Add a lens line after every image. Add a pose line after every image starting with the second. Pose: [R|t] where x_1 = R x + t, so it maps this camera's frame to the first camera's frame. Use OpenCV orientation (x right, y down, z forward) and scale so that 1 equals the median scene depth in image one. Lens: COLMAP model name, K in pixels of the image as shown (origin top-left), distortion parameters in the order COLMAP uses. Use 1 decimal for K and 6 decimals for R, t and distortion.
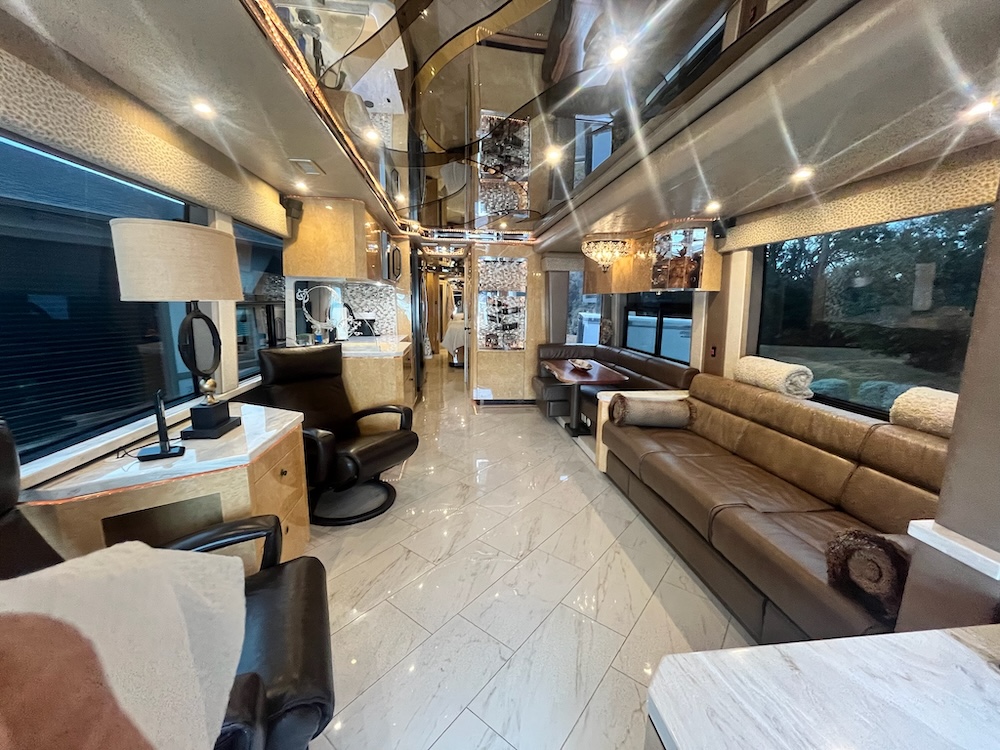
lens RADIAL K [[404.8, 0, 498.1], [0, 404.8, 372.8], [0, 0, 1]] dist [-0.001904, 0.000145]
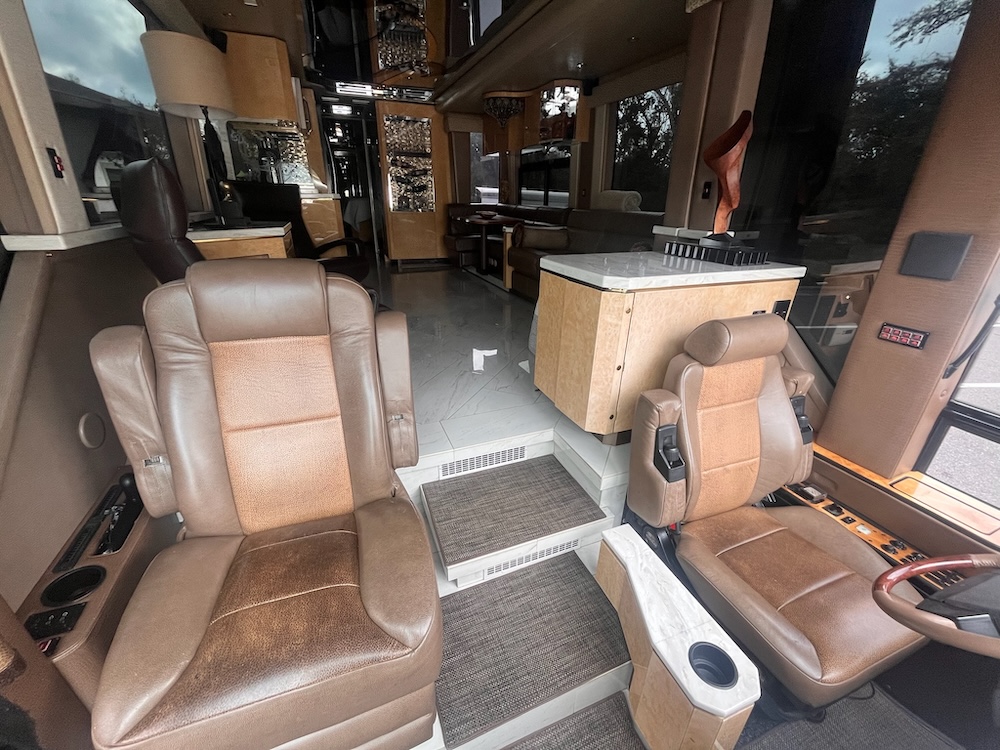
lens RADIAL K [[404.8, 0, 497.1], [0, 404.8, 374.1], [0, 0, 1]] dist [-0.001904, 0.000145]
pose [[0.966711, -0.104423, 0.233591, -0.131528], [0.044292, 0.967444, 0.249180, 0.190630], [-0.252006, -0.230539, 0.939864, -0.347862]]
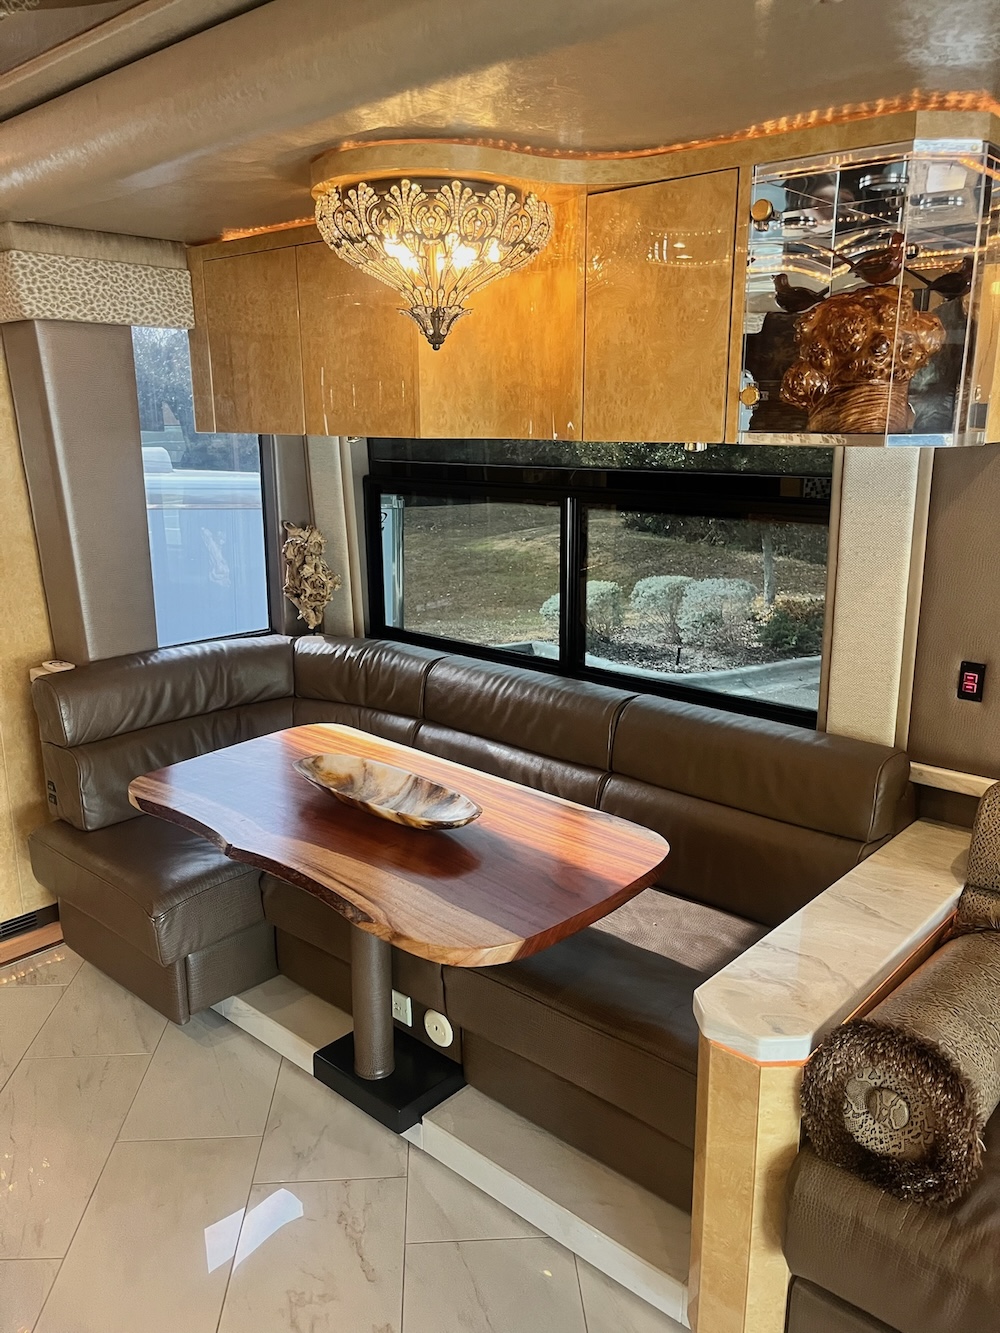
lens RADIAL K [[1013.9, 0, 498.0], [0, 1013.9, 675.1], [0, 0, 1]] dist [0.009696, 0.002426]
pose [[0.743673, -0.182749, 0.643081, -0.099767], [0.128675, 0.983055, 0.130558, -0.183133], [-0.656044, -0.014344, 0.754587, 0.737840]]
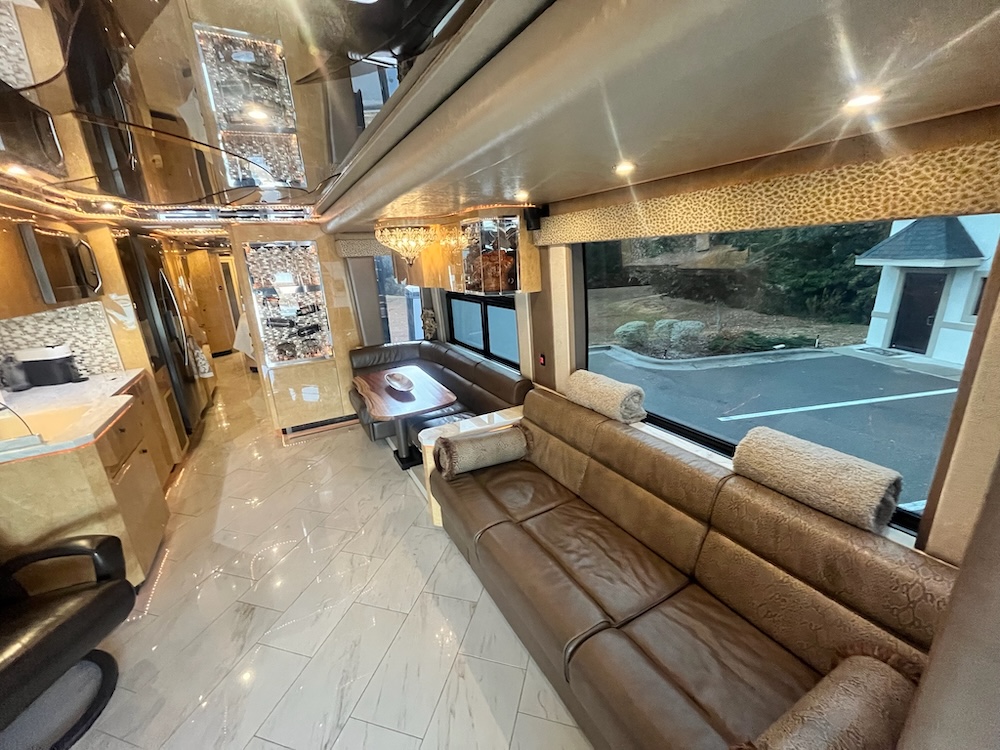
lens RADIAL K [[404.8, 0, 499.3], [0, 404.8, 374.7], [0, 0, 1]] dist [-0.001904, 0.000145]
pose [[0.921116, -0.166177, 0.352037, 0.138485], [0.126676, 0.983043, 0.132588, -0.153317], [-0.368100, -0.077534, 0.926548, 0.231618]]
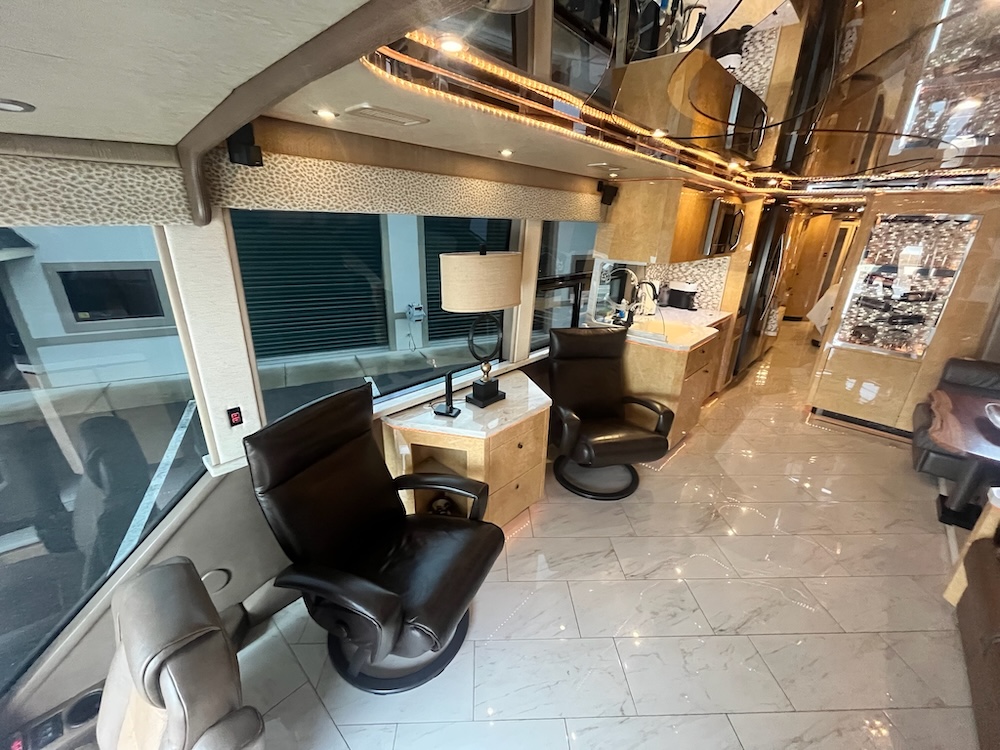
lens RADIAL K [[404.8, 0, 495.0], [0, 404.8, 374.1], [0, 0, 1]] dist [-0.001904, 0.000145]
pose [[0.649727, 0.266778, -0.711818, 0.154722], [-0.143272, 0.962590, 0.229988, -0.148806], [0.746544, -0.047446, 0.663642, 0.068543]]
